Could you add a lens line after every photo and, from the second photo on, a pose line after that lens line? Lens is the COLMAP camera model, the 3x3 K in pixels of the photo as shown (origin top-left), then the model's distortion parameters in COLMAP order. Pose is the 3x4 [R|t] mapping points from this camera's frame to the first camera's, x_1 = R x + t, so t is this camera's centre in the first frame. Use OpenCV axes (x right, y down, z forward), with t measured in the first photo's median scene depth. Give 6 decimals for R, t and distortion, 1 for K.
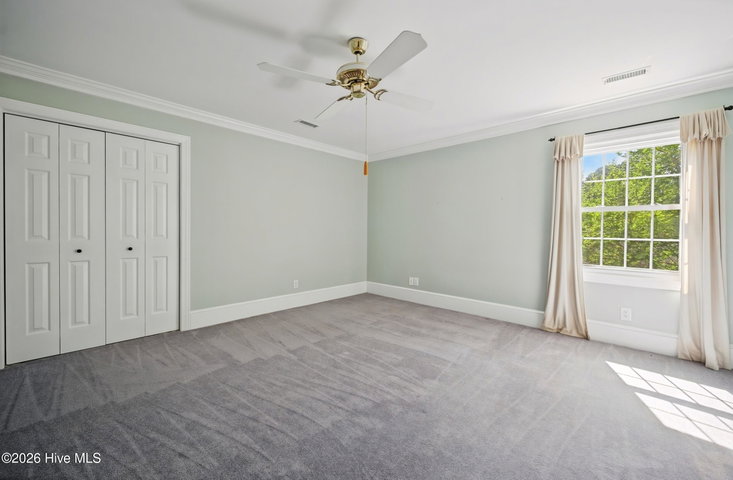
lens RADIAL K [[287.4, 0, 366.5], [0, 287.4, 240.0], [0, 0, 1]] dist [-0.000221, -0.000044]
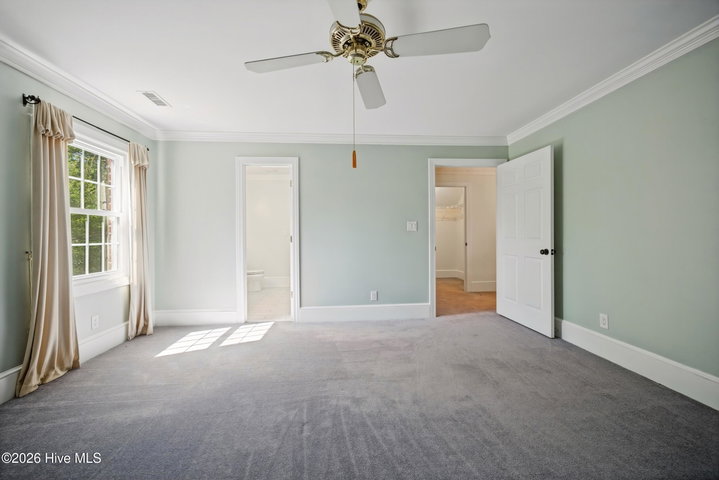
lens RADIAL K [[280.8, 0, 359.7], [0, 280.8, 236.5], [0, 0, 1]] dist [0.001317, 0.000239]
pose [[-0.750681, -0.003028, 0.660658, -0.437120], [0.019717, 0.999441, 0.026984, -0.041432], [-0.660370, 0.033283, -0.750202, 1.278675]]
